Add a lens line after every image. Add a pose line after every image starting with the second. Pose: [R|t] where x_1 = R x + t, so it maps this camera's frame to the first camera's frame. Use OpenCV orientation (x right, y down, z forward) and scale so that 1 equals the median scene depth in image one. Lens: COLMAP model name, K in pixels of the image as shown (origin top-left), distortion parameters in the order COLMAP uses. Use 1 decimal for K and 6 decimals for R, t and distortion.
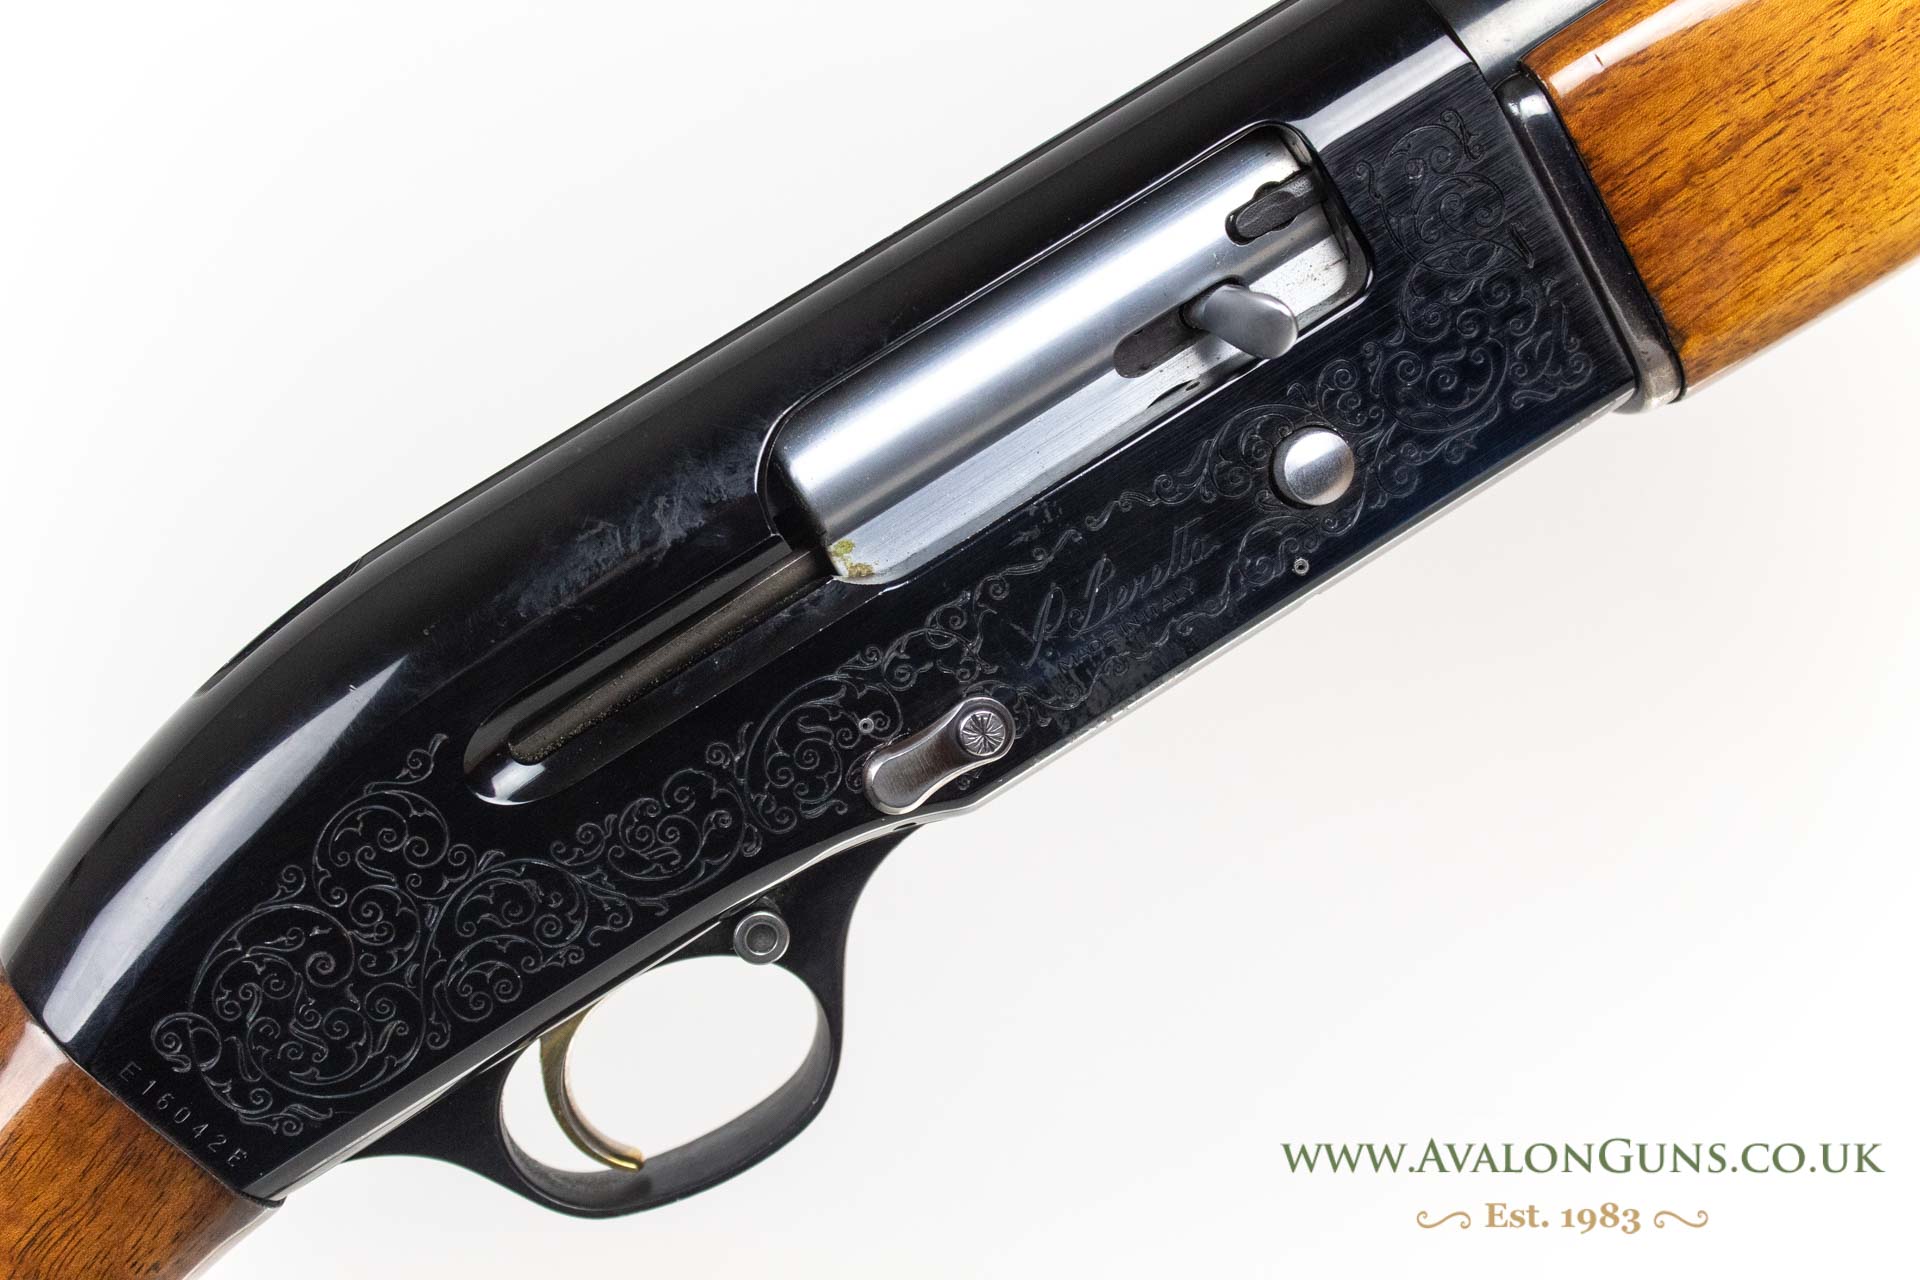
lens RADIAL K [[3059.5, 0, 960.4], [0, 3059.5, 639.9], [0, 0, 1]] dist [-0.042146, 0.000000]
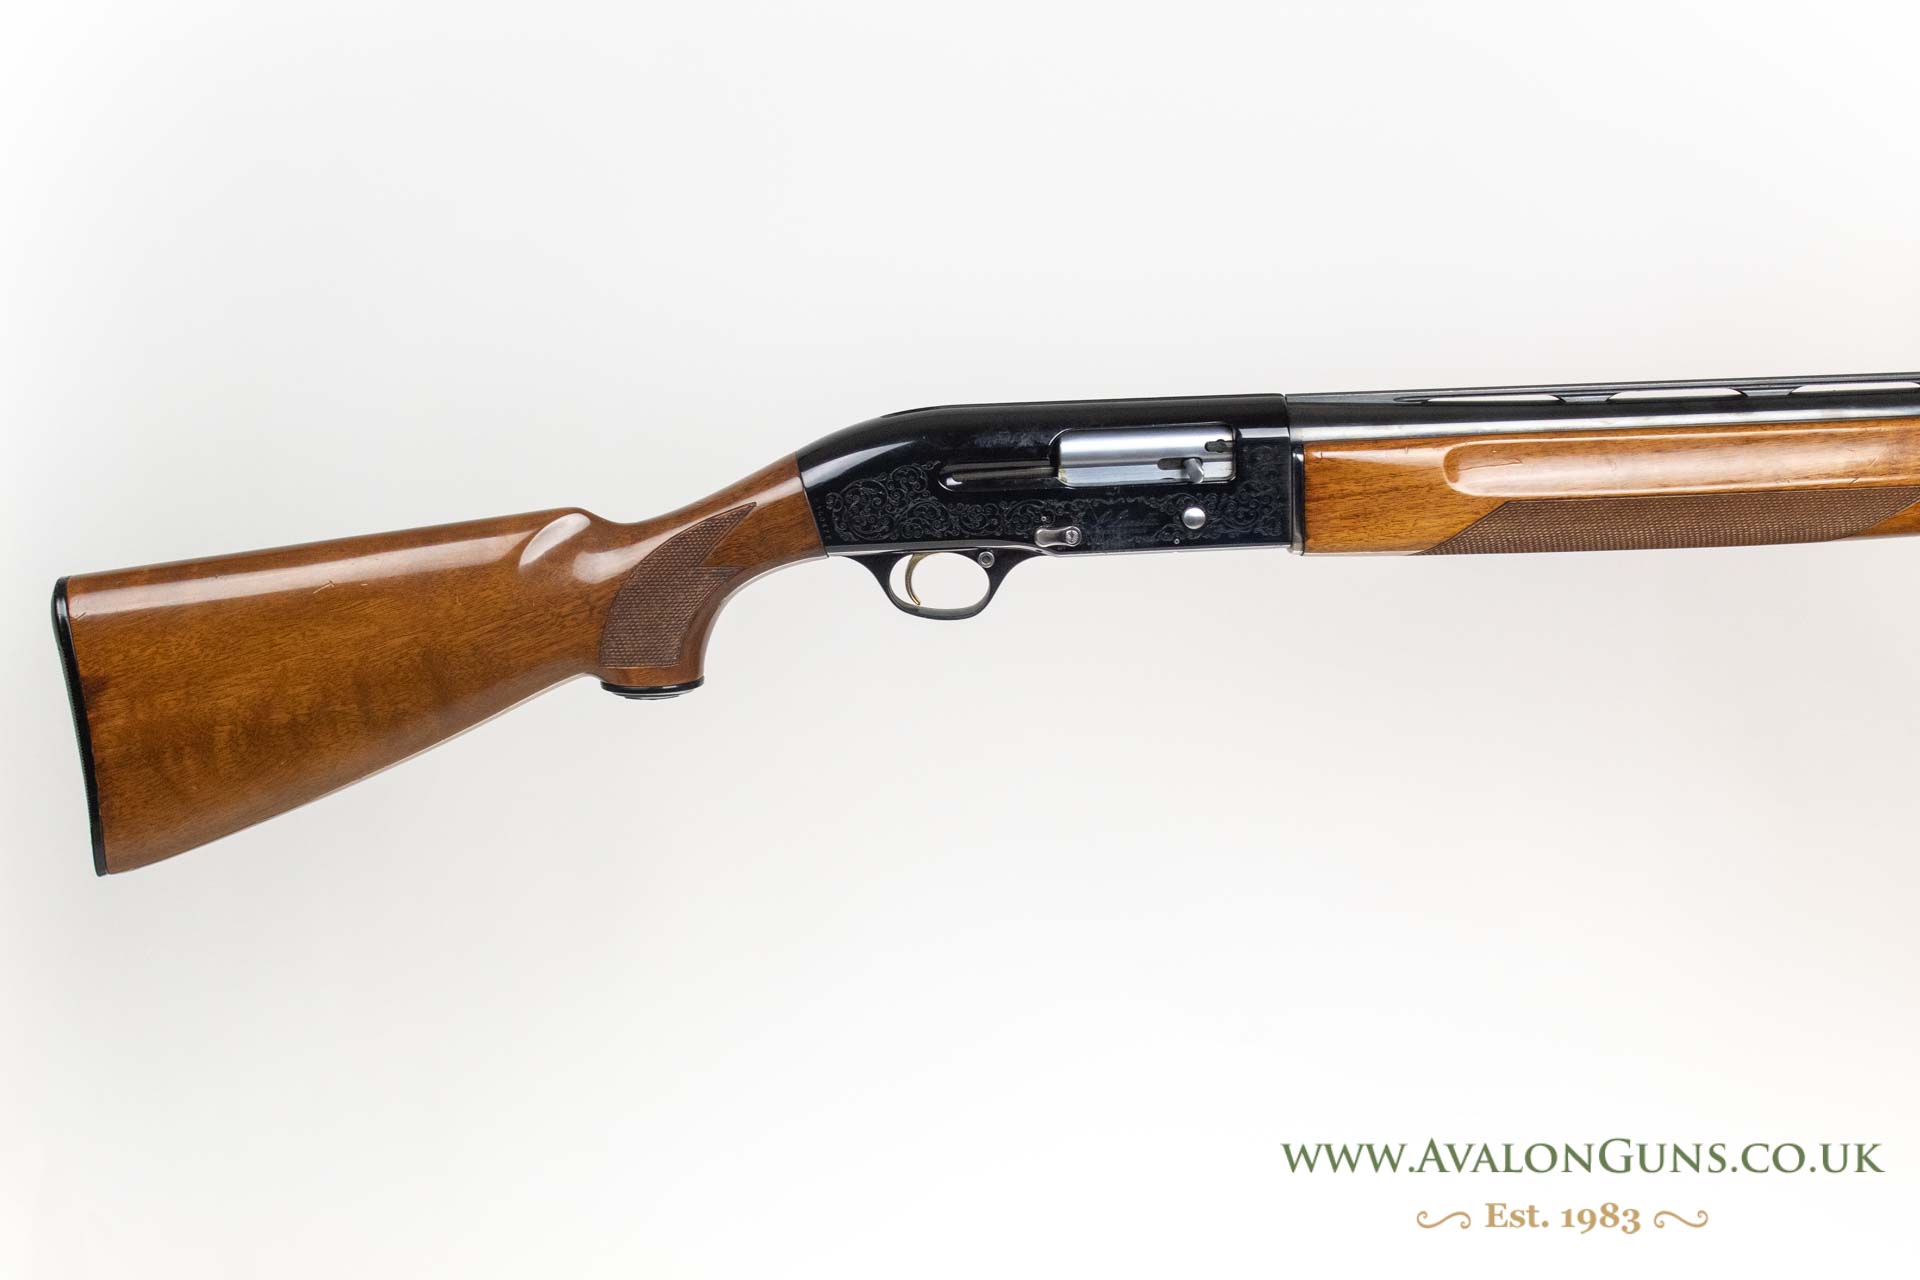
lens RADIAL K [[3059.5, 0, 959.7], [0, 3059.5, 640.1], [0, 0, 1]] dist [-0.042146, 0.000000]
pose [[0.870438, 0.490534, -0.041394, 0.097239], [-0.490016, 0.871422, 0.022540, 0.115971], [0.047128, 0.000664, 0.998889, -2.469041]]
